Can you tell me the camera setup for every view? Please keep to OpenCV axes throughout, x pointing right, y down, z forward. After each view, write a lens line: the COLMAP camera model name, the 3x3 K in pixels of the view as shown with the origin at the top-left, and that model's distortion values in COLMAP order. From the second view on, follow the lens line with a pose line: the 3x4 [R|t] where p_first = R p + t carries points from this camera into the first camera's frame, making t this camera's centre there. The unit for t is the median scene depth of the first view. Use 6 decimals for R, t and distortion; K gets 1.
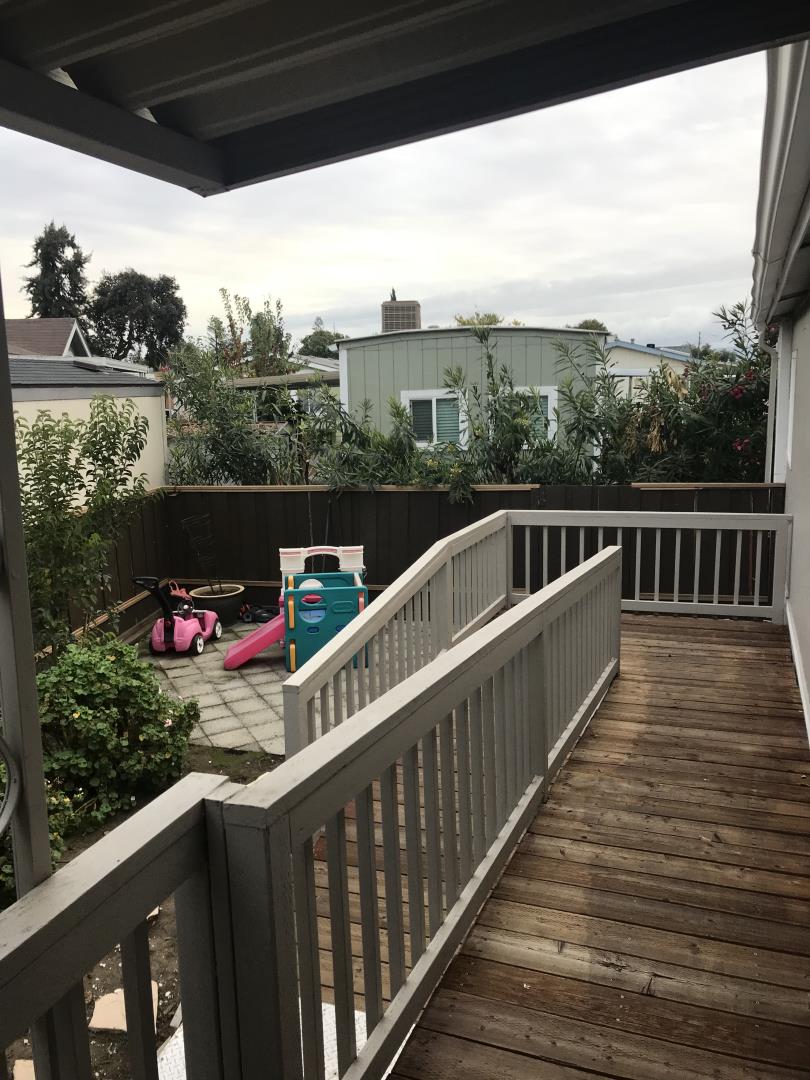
lens RADIAL K [[870.0, 0, 405.0], [0, 870.0, 540.0], [0, 0, 1]] dist [0.055193, -0.093950]
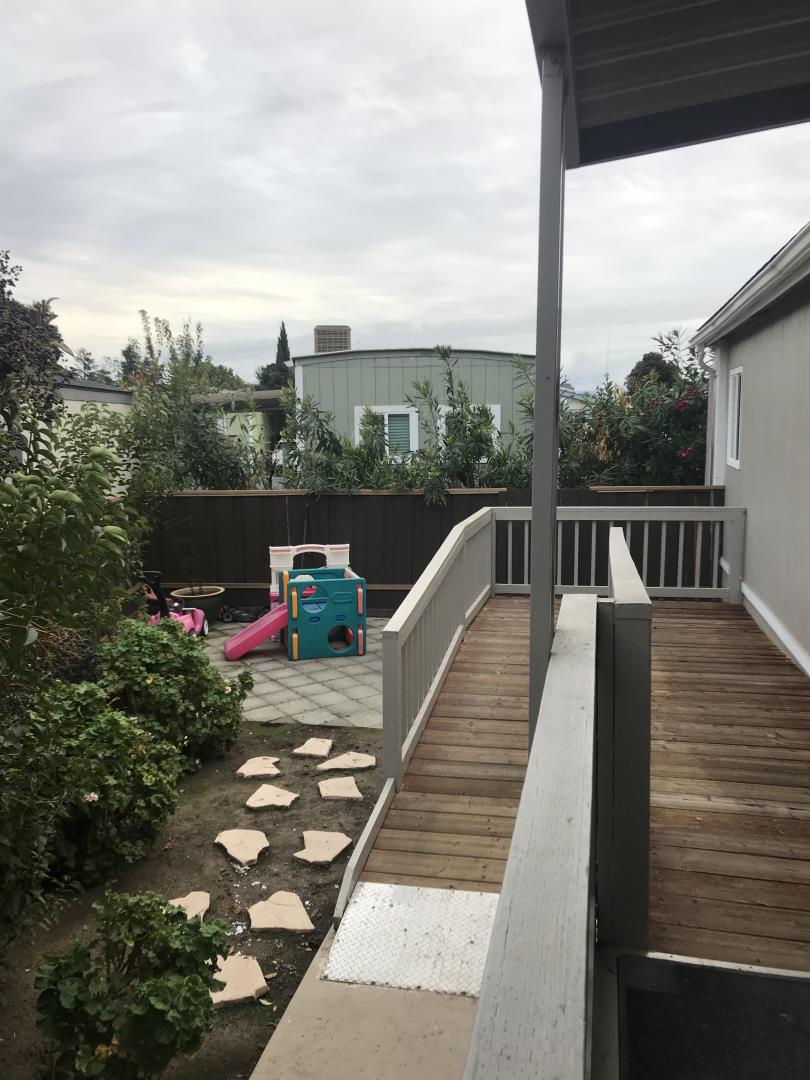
lens RADIAL K [[870.0, 0, 405.0], [0, 870.0, 540.0], [0, 0, 1]] dist [0.055193, -0.093950]
pose [[0.989732, -0.004470, 0.142865, -0.135305], [0.010421, 0.999108, -0.040927, 0.047174], [-0.142555, 0.041996, 0.988896, -0.056989]]
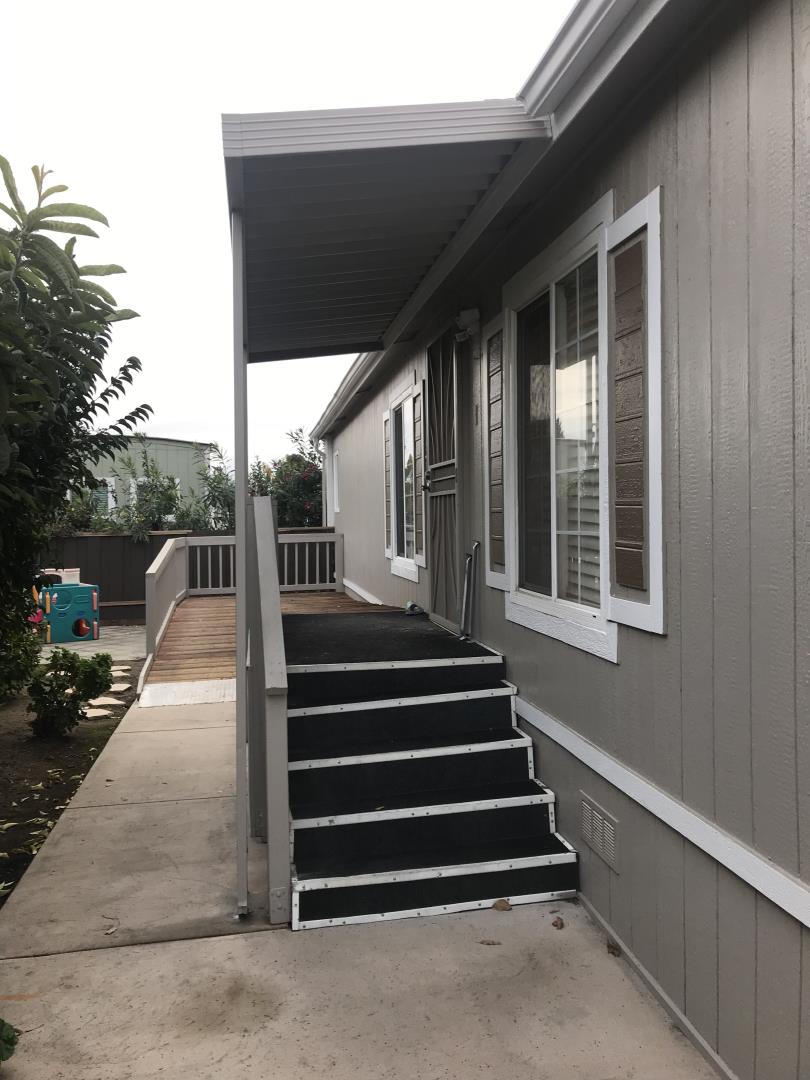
lens RADIAL K [[870.0, 0, 405.0], [0, 870.0, 540.0], [0, 0, 1]] dist [0.055193, -0.093950]
pose [[0.859679, -0.000244, 0.510835, -0.340150], [0.081634, 0.987214, -0.136909, 0.213561], [-0.504270, 0.159399, 0.848707, -0.559667]]
